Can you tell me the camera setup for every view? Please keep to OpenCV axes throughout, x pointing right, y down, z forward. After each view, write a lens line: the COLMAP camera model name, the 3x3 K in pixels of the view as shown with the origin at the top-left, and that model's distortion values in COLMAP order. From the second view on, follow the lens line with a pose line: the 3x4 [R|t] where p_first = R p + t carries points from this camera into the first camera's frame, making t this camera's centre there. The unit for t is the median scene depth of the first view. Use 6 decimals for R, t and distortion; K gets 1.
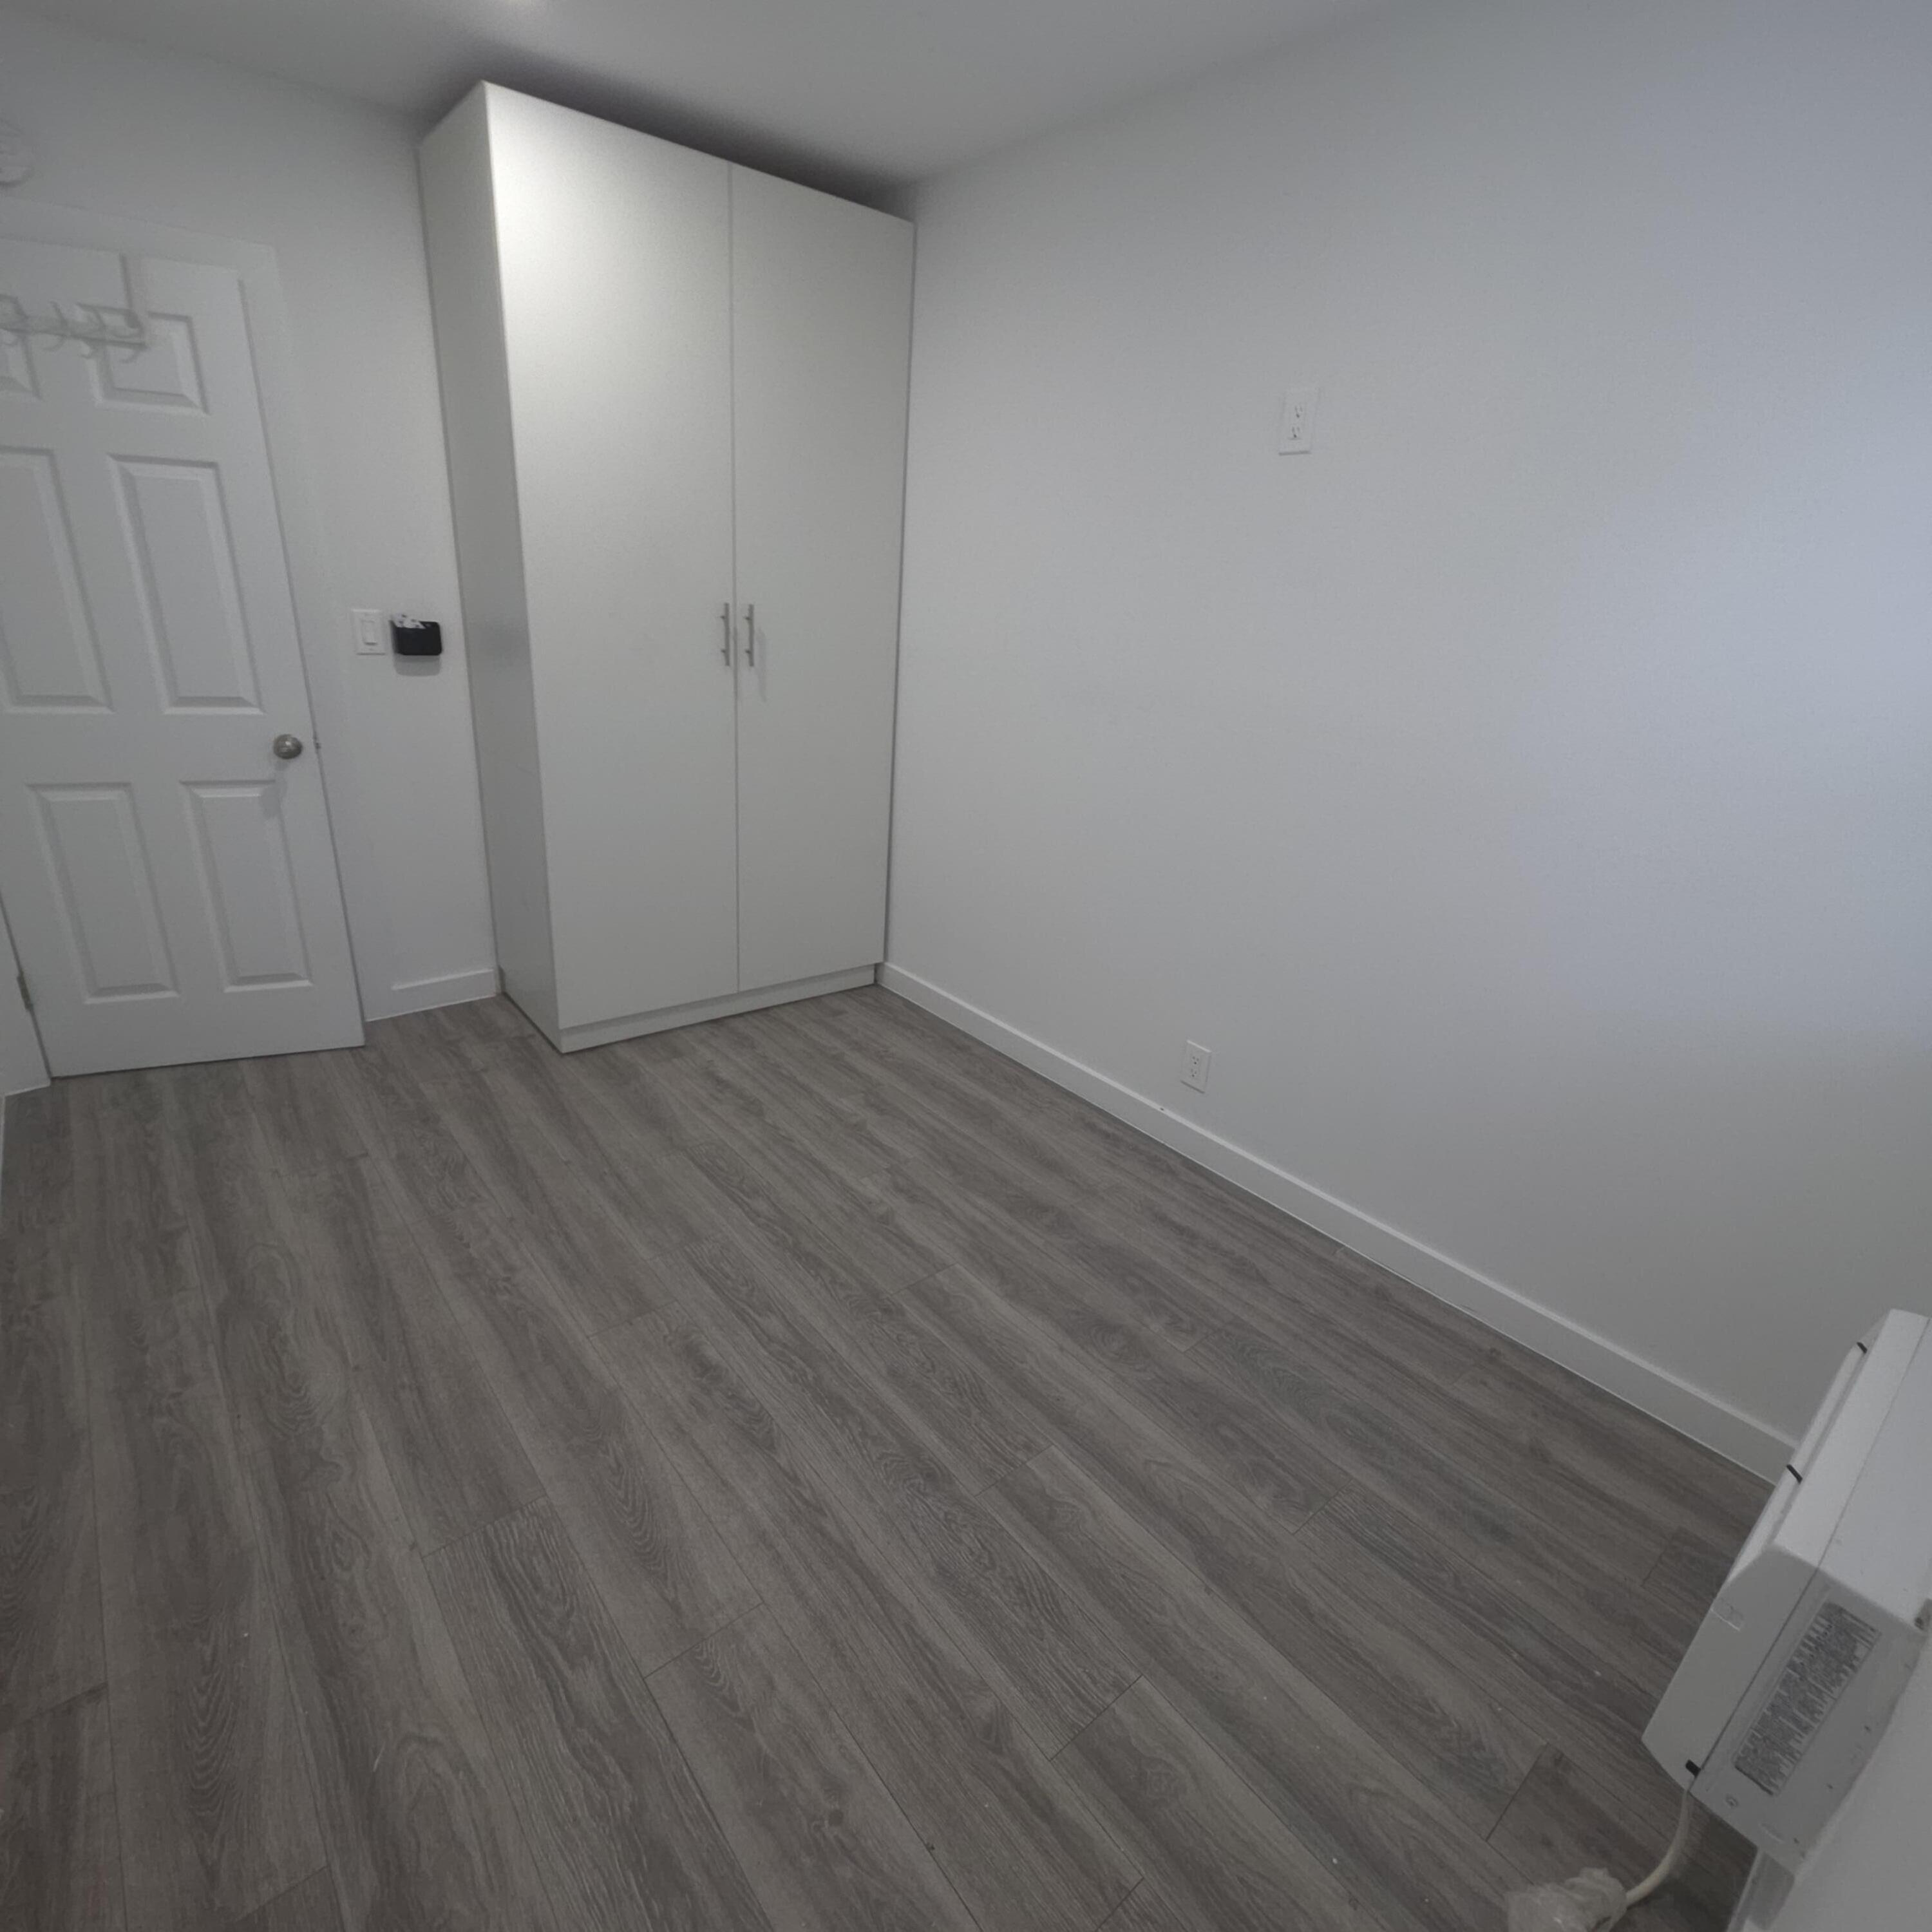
lens RADIAL K [[1022.0, 0, 962.2], [0, 1022.0, 956.3], [0, 0, 1]] dist [0.011559, -0.004930]
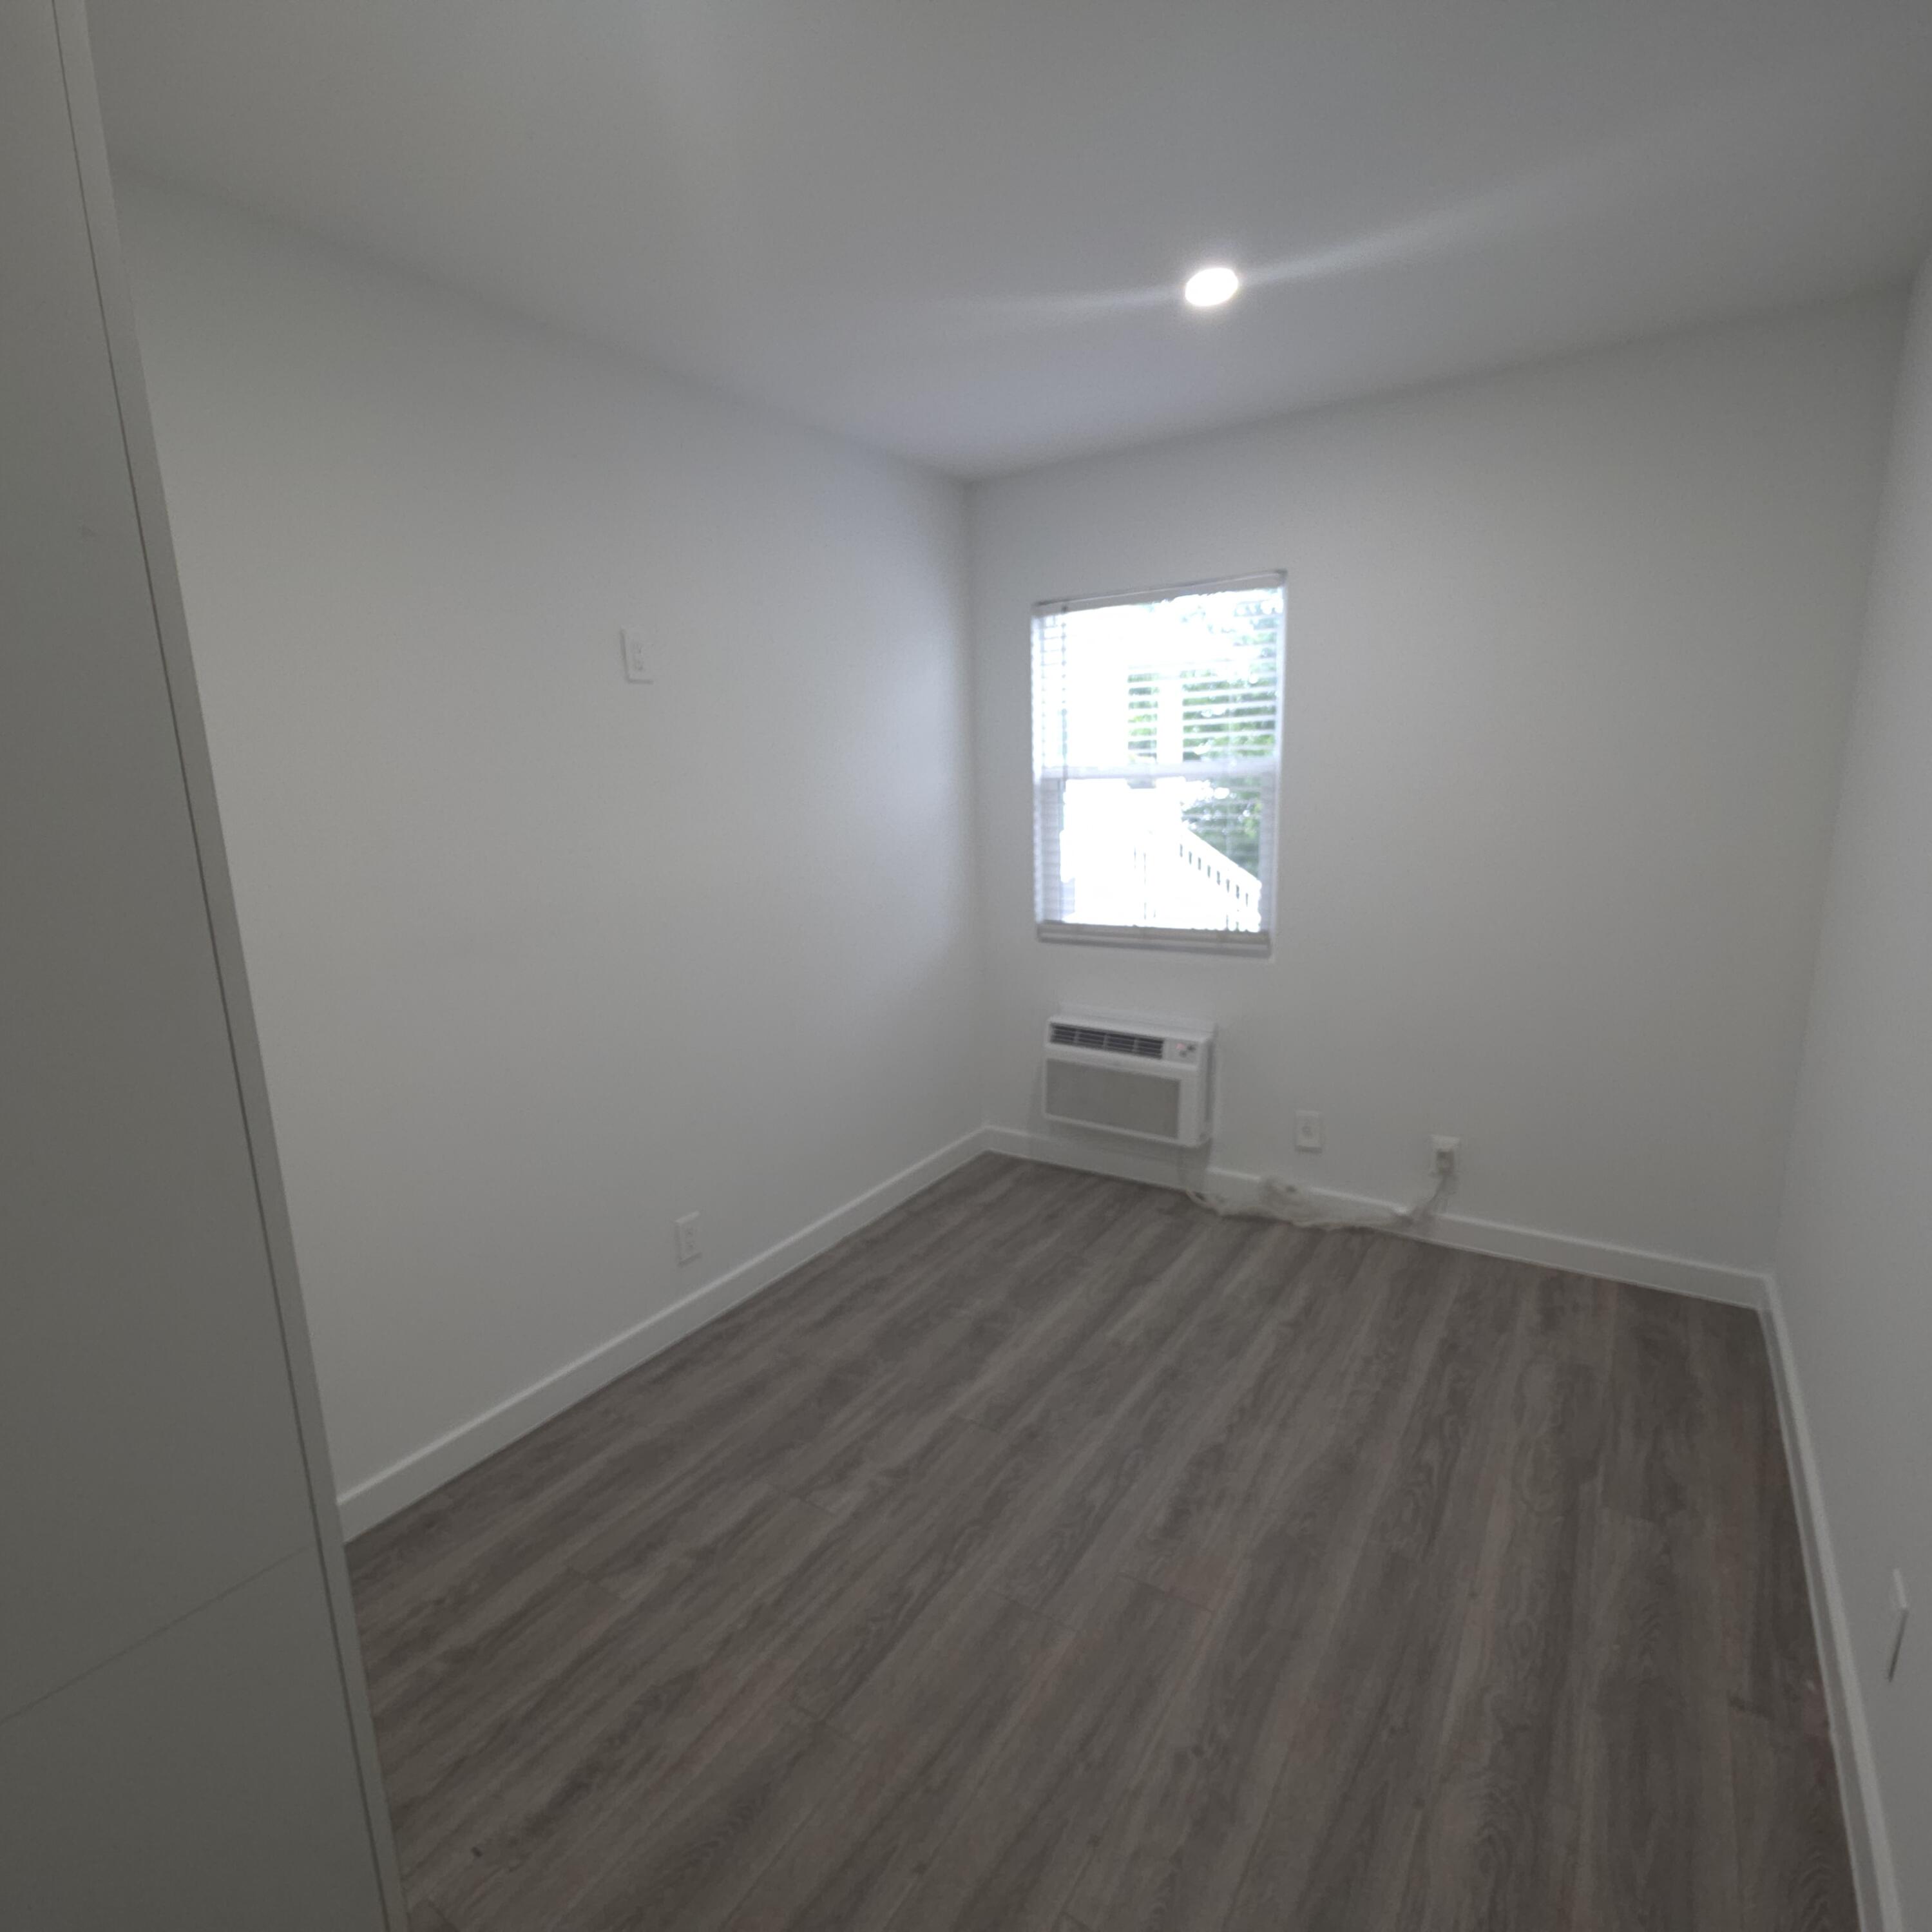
lens RADIAL K [[1022.0, 0, 962.2], [0, 1022.0, 956.3], [0, 0, 1]] dist [0.011559, -0.004930]
pose [[-0.284998, -0.222824, 0.932269, -1.002139], [0.357671, 0.877634, 0.319107, -0.498665], [-0.889296, 0.424390, -0.170426, 1.088942]]
